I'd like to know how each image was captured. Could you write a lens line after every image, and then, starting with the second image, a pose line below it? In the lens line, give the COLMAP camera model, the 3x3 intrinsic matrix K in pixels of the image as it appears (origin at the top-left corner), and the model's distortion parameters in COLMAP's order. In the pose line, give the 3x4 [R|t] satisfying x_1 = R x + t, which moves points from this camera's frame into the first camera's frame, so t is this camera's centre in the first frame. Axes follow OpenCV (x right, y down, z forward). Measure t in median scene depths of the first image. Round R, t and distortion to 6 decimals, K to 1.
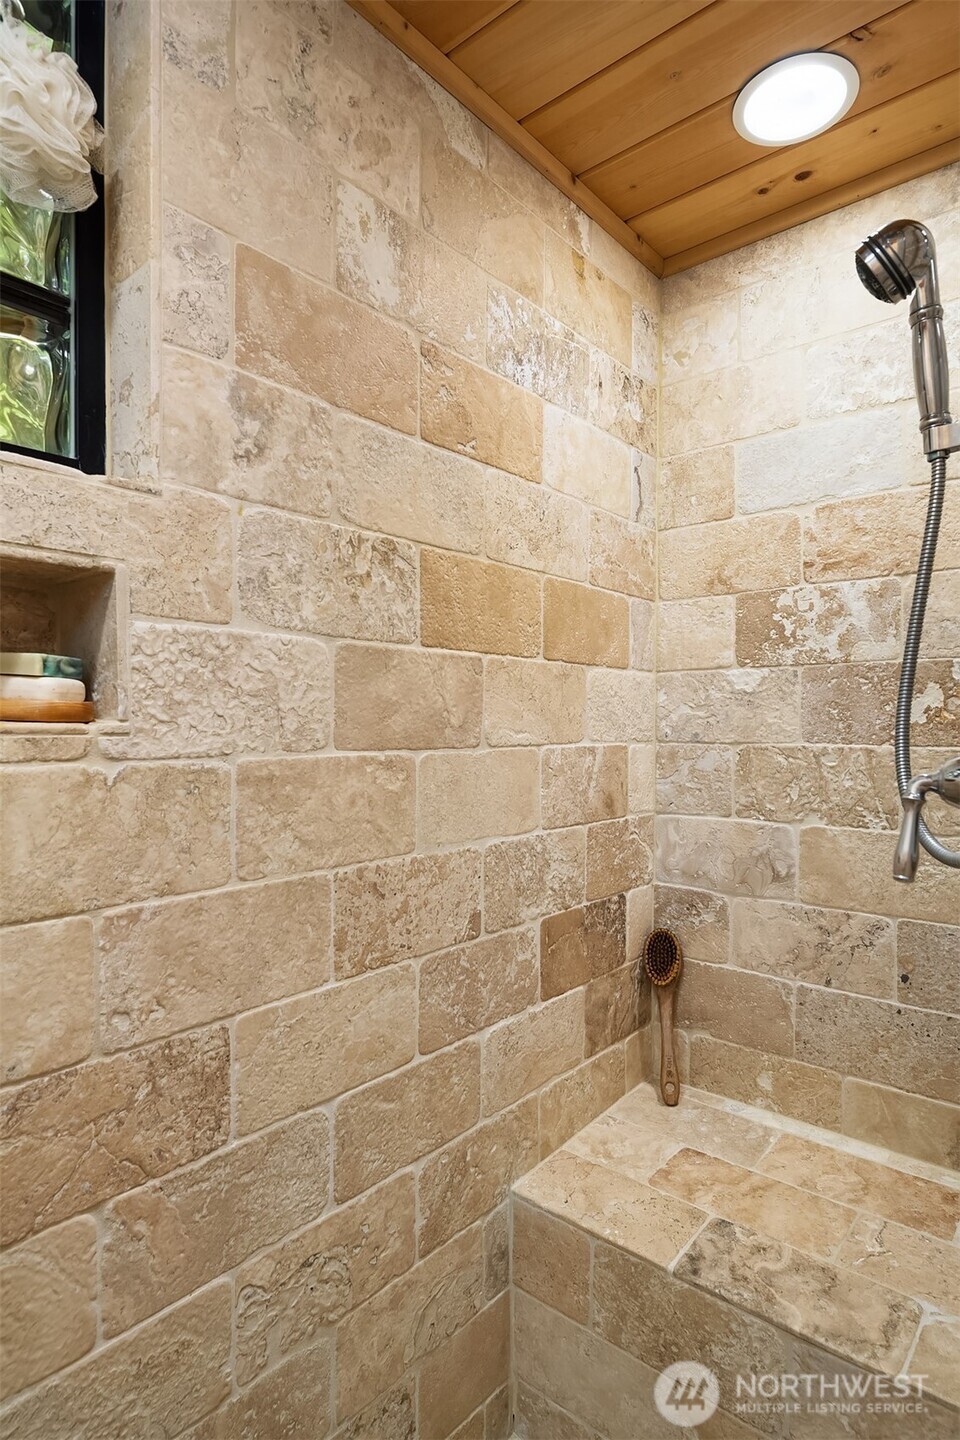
lens RADIAL K [[785.8, 0, 481.0], [0, 785.8, 723.2], [0, 0, 1]] dist [0.000765, -0.001330]
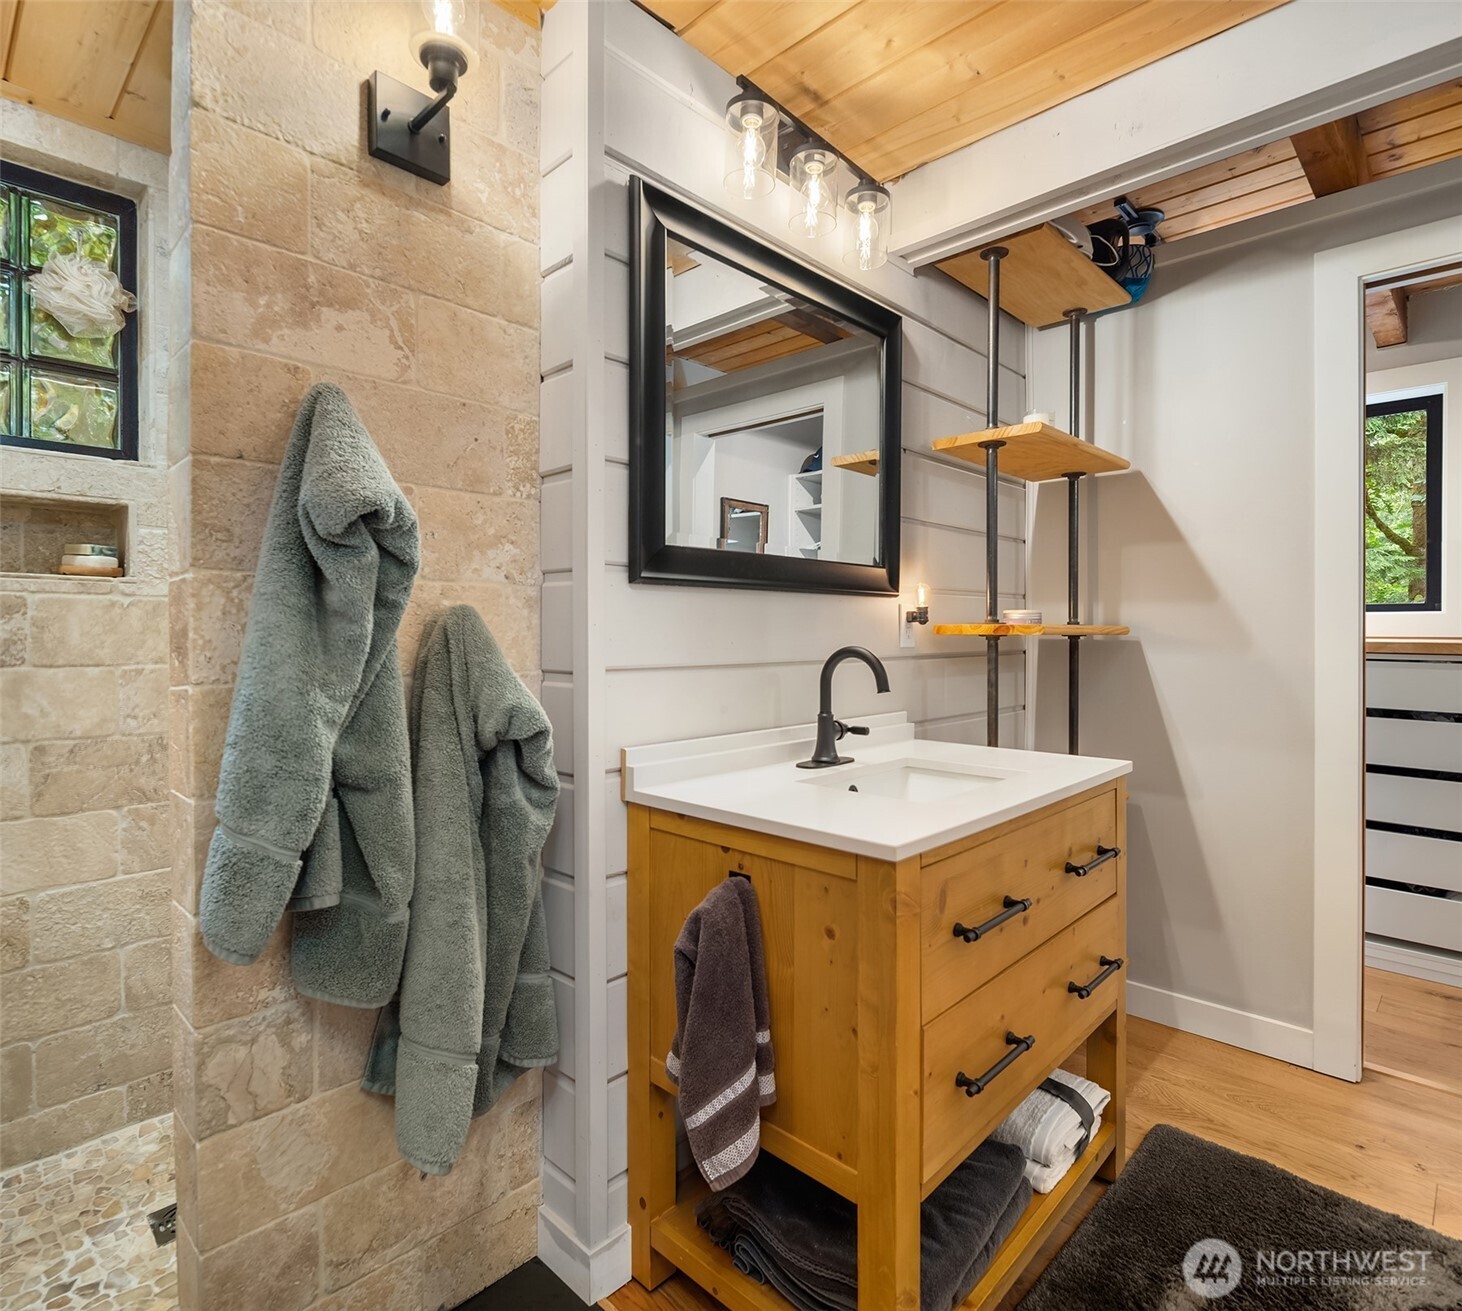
lens RADIAL K [[802.0, 0, 717.5], [0, 802.0, 624.5], [0, 0, 1]] dist [0.006953, 0.001544]
pose [[0.997382, 0.005469, -0.072099, 1.251507], [-0.005623, 0.999982, -0.001937, 0.119155], [0.072088, 0.002337, 0.997396, -1.025400]]
